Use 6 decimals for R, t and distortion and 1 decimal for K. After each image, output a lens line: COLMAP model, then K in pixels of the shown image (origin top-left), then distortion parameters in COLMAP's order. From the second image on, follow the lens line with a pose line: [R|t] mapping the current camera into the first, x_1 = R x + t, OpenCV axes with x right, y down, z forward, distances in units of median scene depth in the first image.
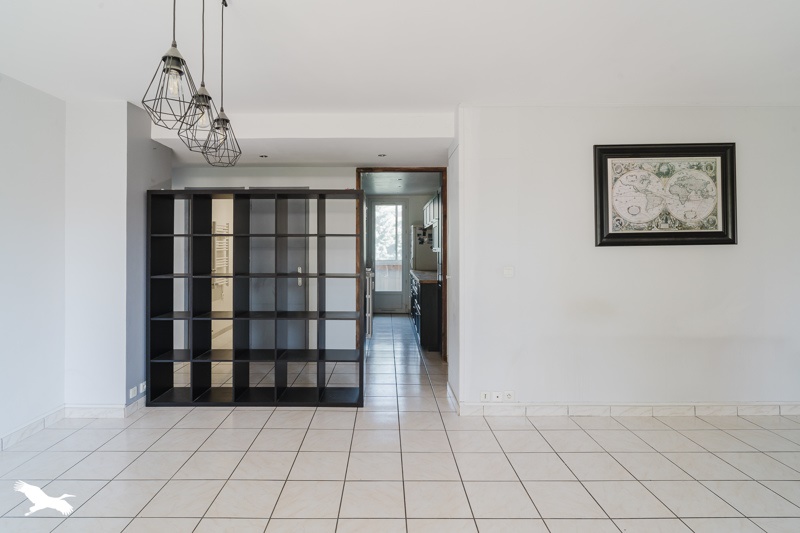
lens RADIAL K [[416.5, 0, 402.3], [0, 416.5, 262.0], [0, 0, 1]] dist [0.002677, 0.000134]
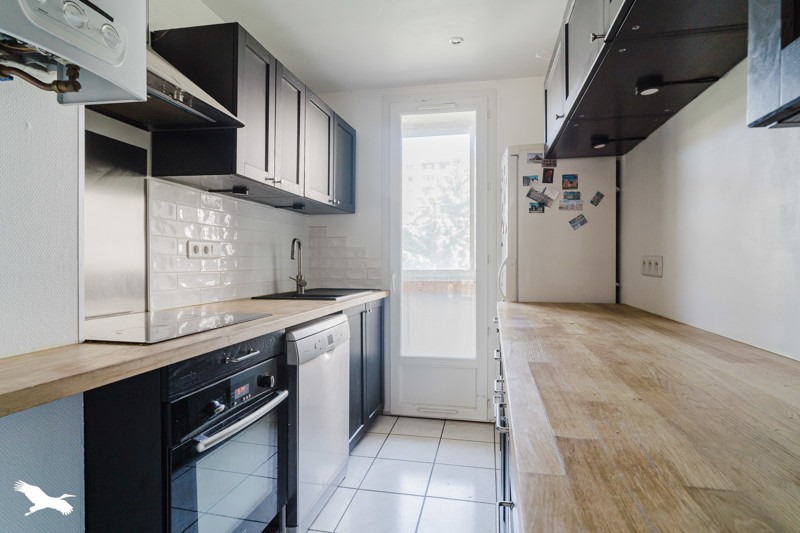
lens RADIAL K [[416.5, 0, 403.8], [0, 416.5, 266.9], [0, 0, 1]] dist [0.002677, 0.000134]
pose [[0.972180, 0.007127, -0.234125, 0.023198], [-0.011790, 0.999759, -0.018521, 0.001343], [0.233937, 0.020767, 0.972030, 0.689057]]
